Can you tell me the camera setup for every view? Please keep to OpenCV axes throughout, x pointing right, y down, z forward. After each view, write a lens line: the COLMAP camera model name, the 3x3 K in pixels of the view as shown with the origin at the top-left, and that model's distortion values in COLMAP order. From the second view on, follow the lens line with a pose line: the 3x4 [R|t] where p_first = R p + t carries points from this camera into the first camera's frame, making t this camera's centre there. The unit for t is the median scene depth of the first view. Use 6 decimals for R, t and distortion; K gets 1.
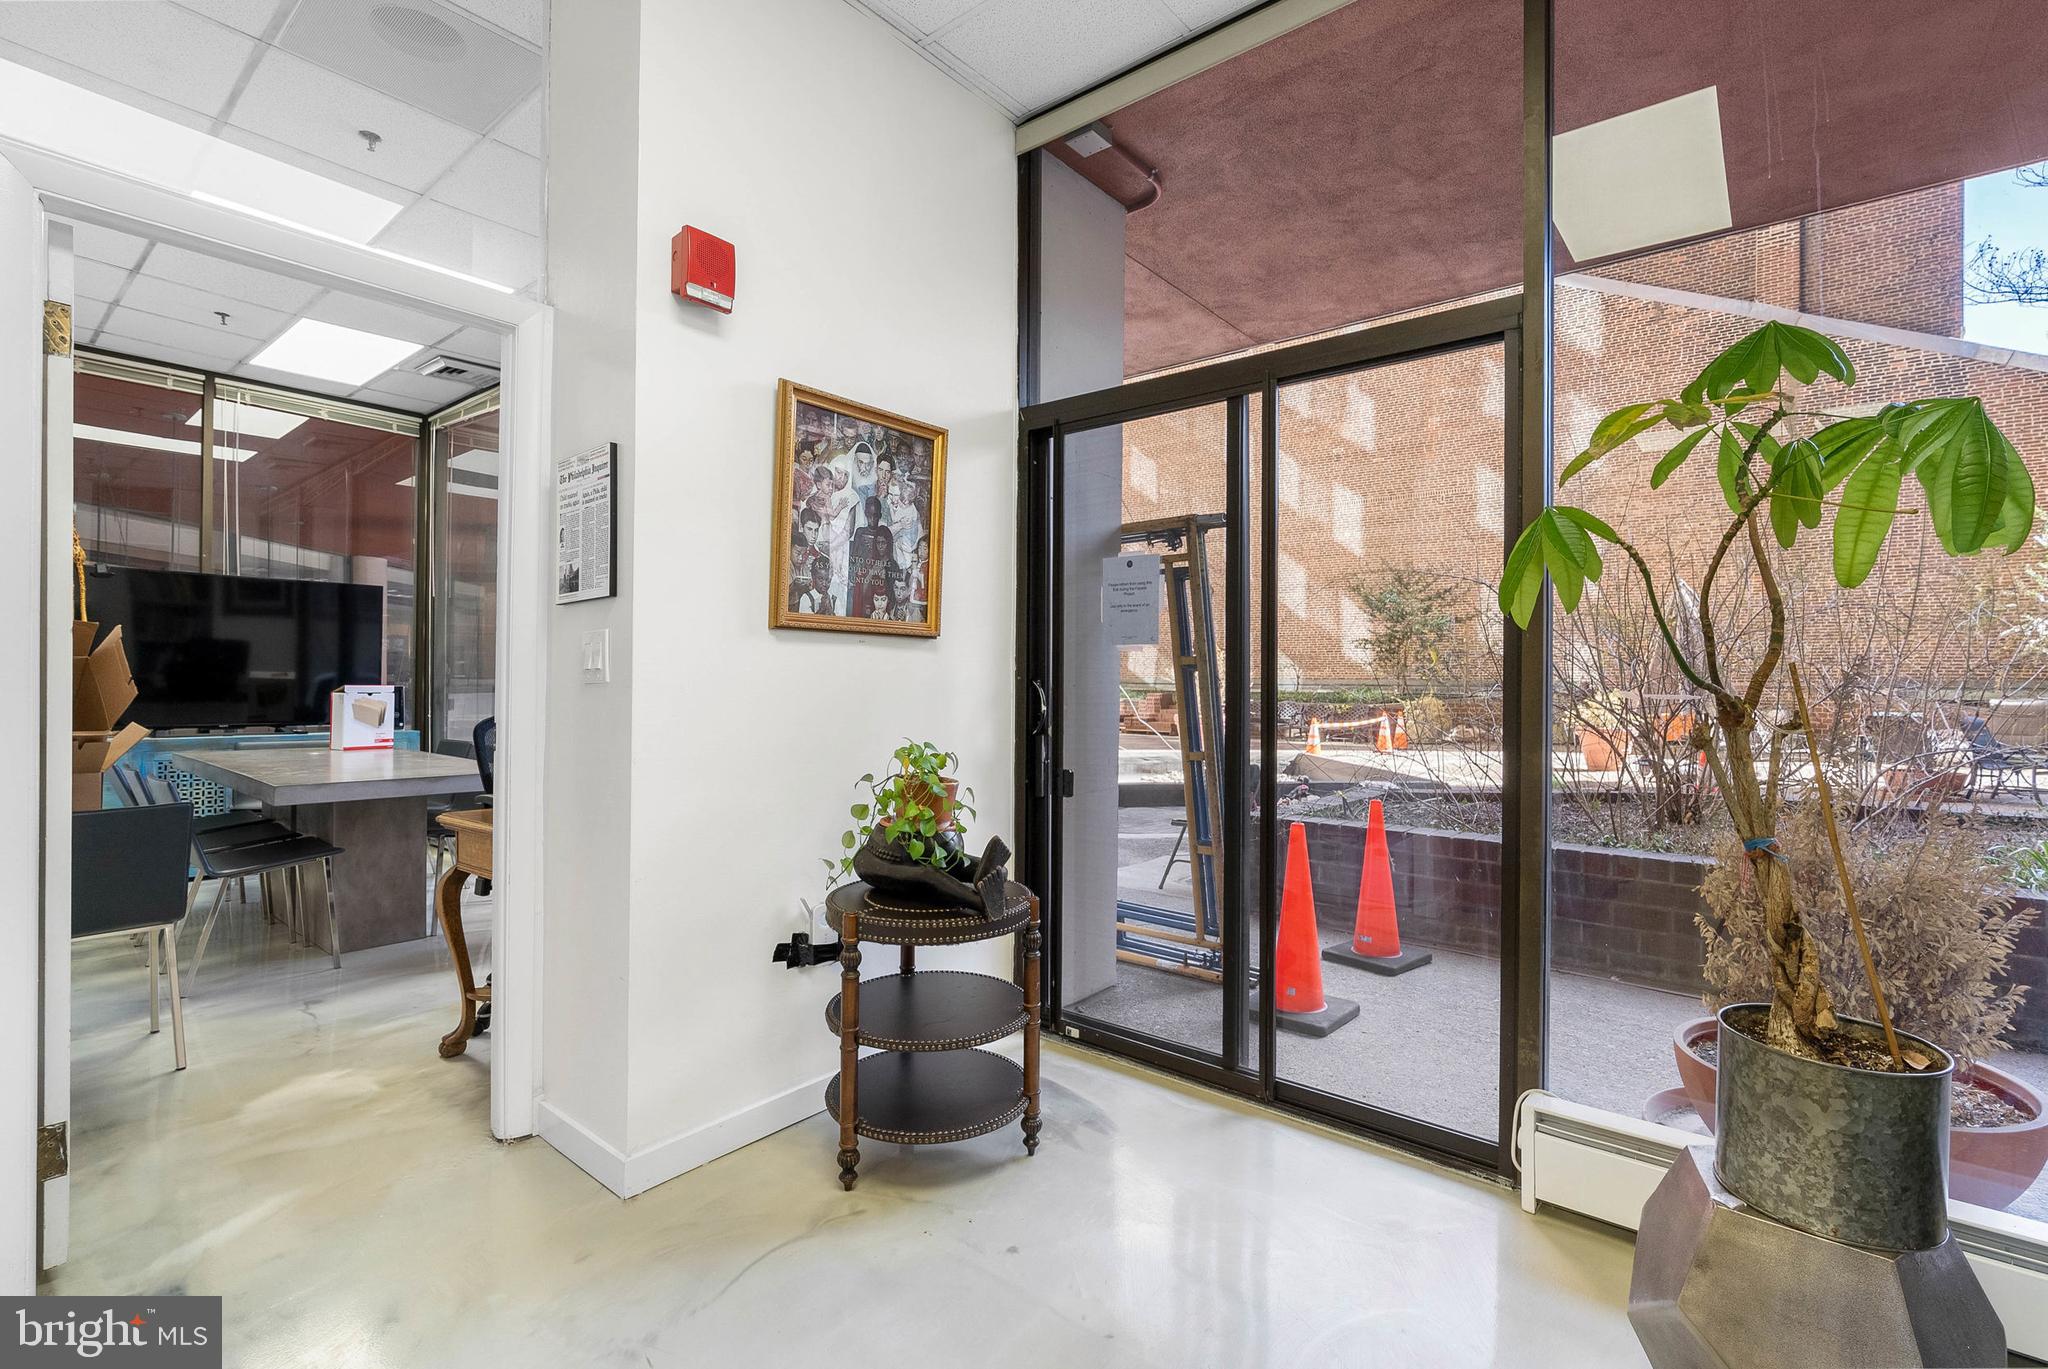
lens RADIAL K [[961.8, 0, 1065.2], [0, 961.8, 667.0], [0, 0, 1]] dist [-0.001438, 0.000248]
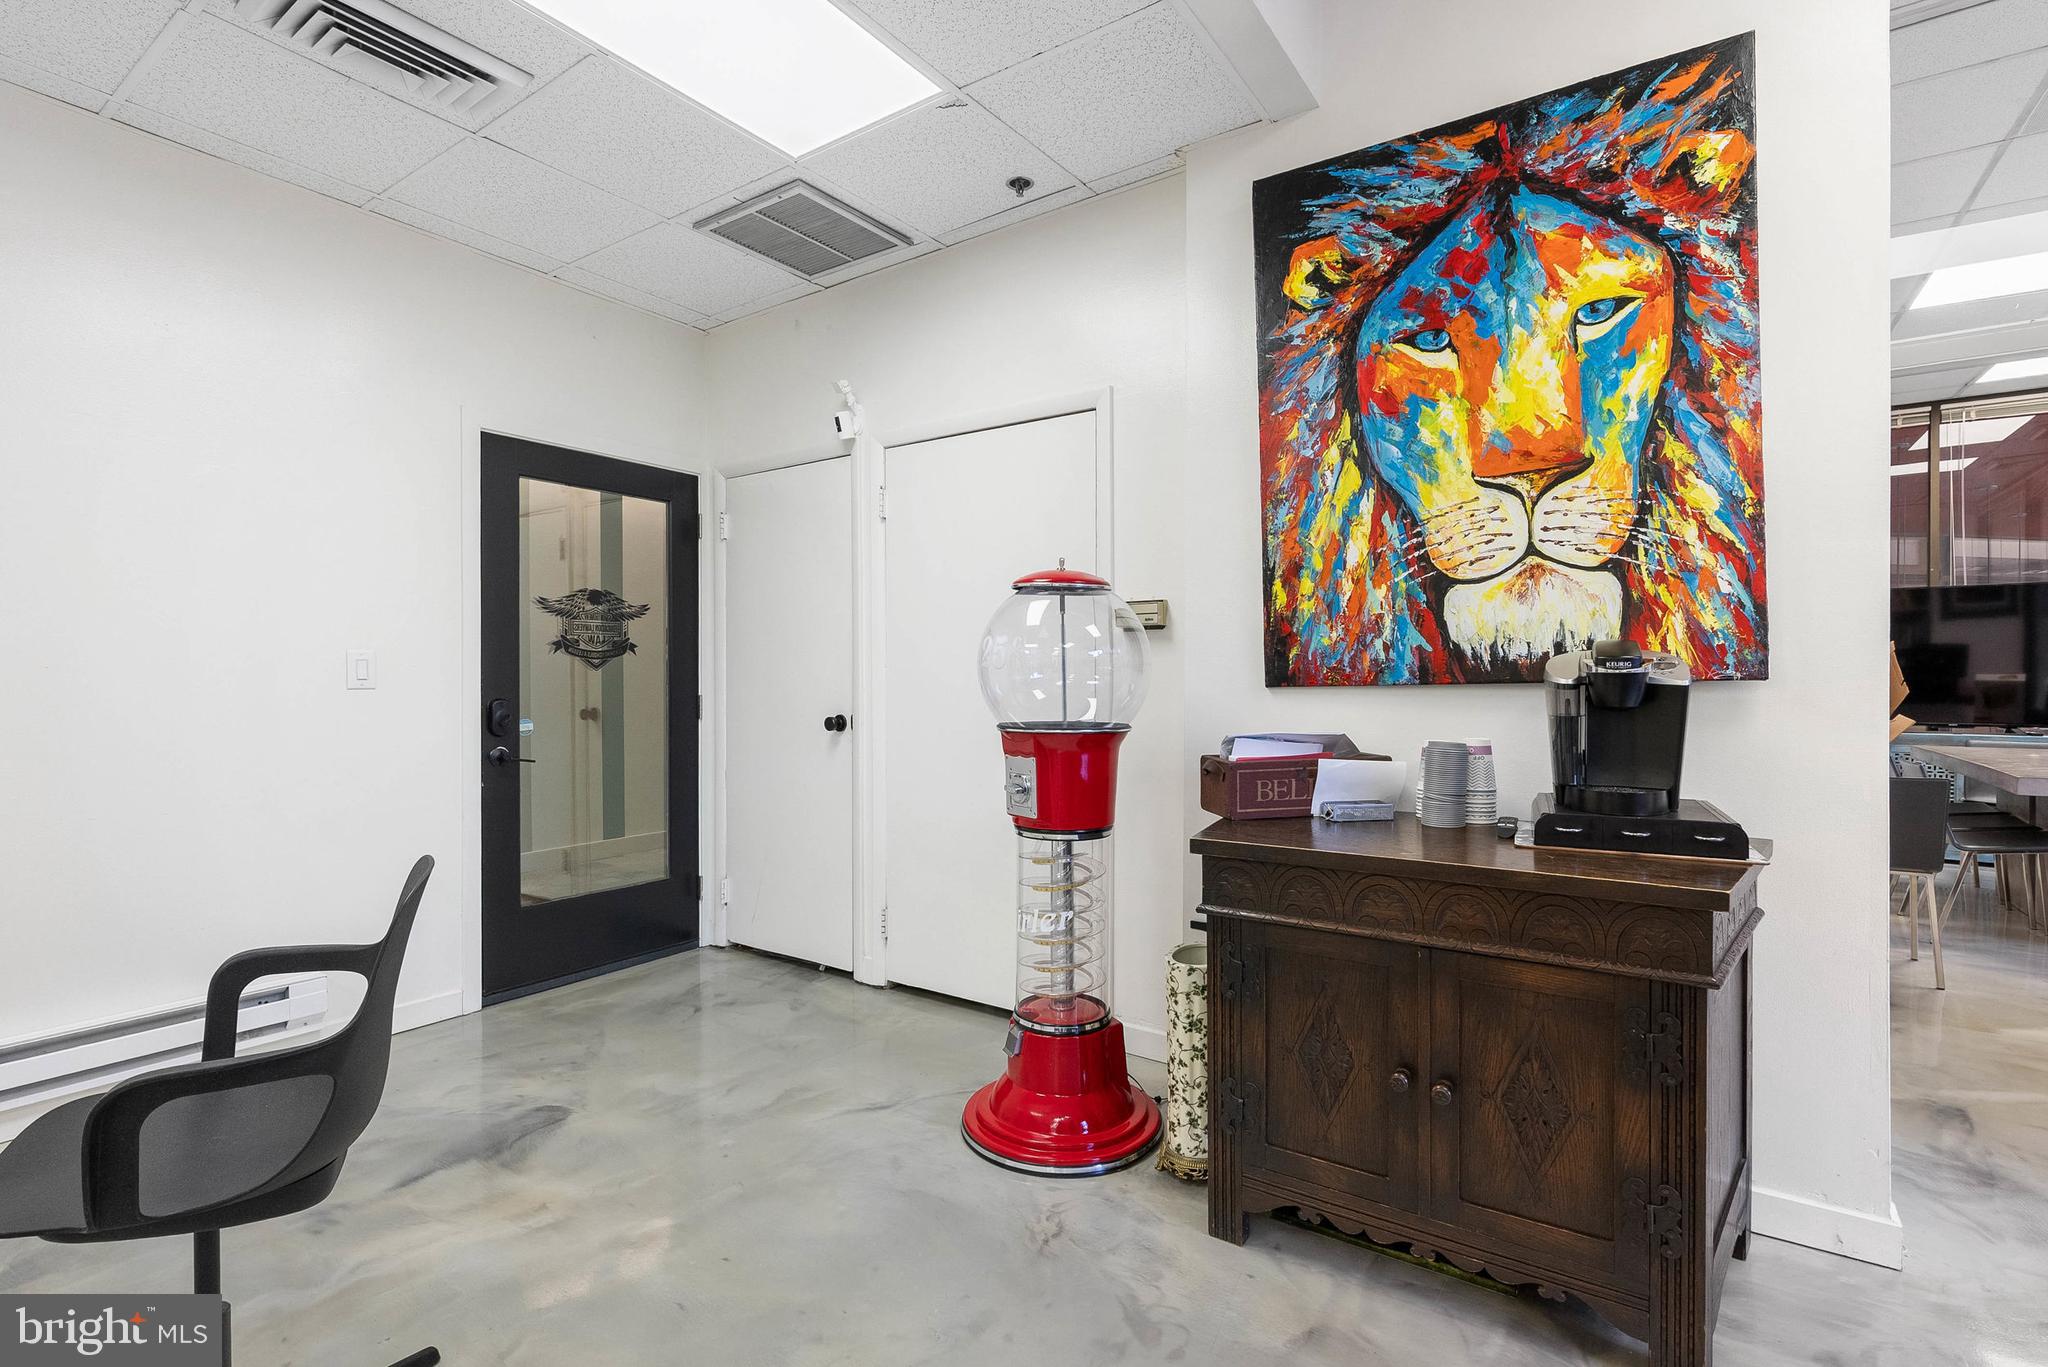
lens RADIAL K [[934.7, 0, 1037.0], [0, 934.7, 676.8], [0, 0, 1]] dist [-0.003846, 0.000017]
pose [[0.082994, -0.005723, -0.996534, 0.034471], [0.010164, 0.999936, -0.004896, 0.002136], [0.996498, -0.009723, 0.083047, -0.048940]]
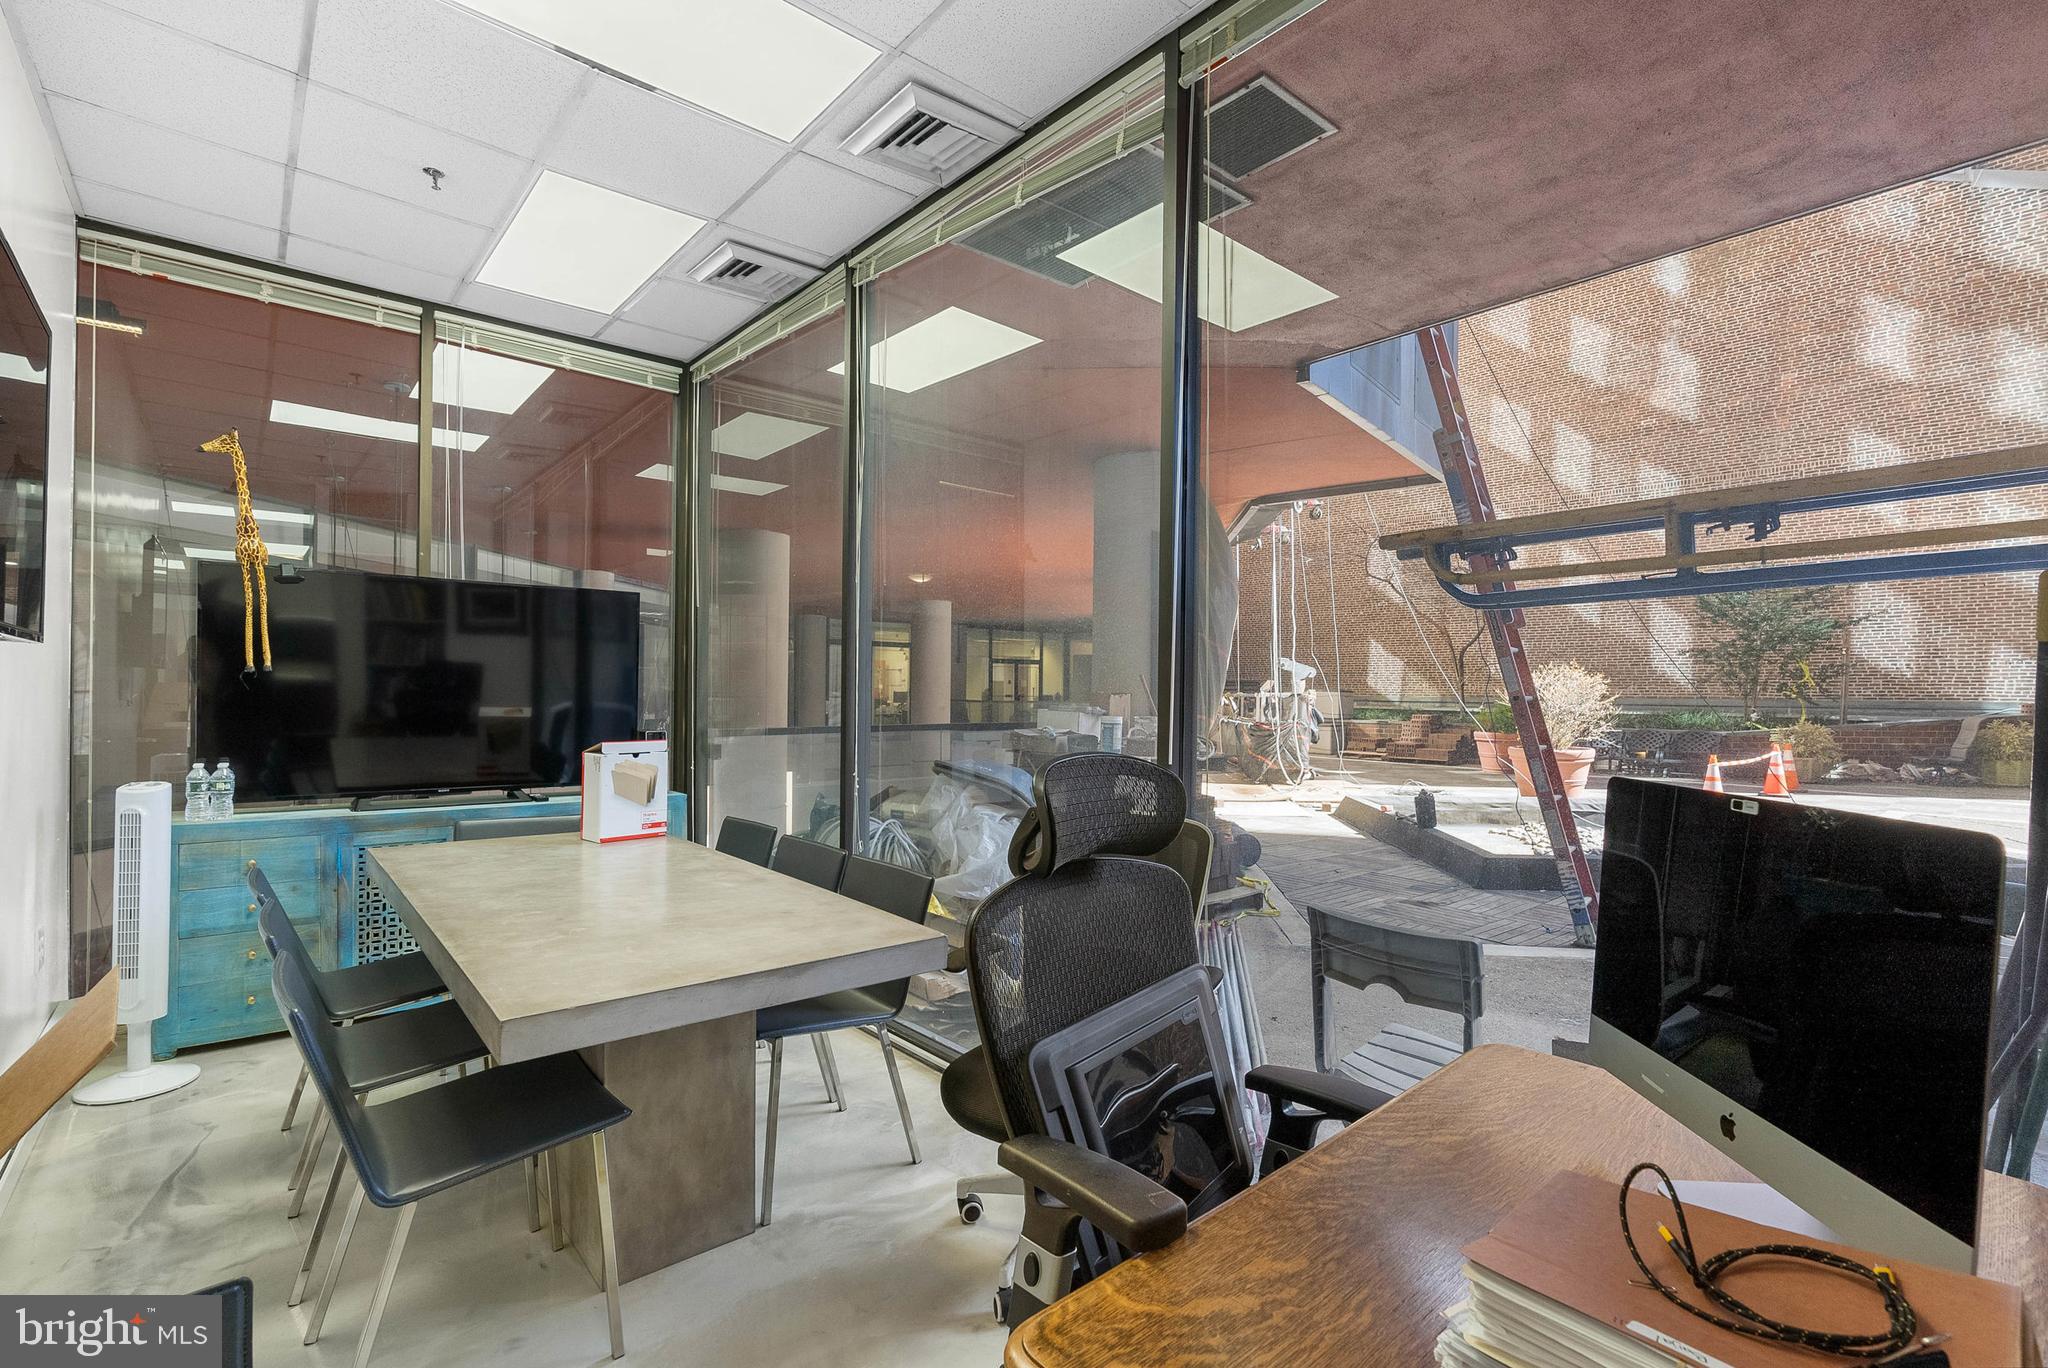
lens RADIAL K [[934.7, 0, 1037.0], [0, 934.7, 677.3], [0, 0, 1]] dist [-0.003846, 0.000017]
pose [[0.984721, -0.000743, -0.174136, -0.303177], [0.000967, 0.999999, 0.001200, -0.021691], [0.174134, -0.001350, 0.984721, 0.372365]]
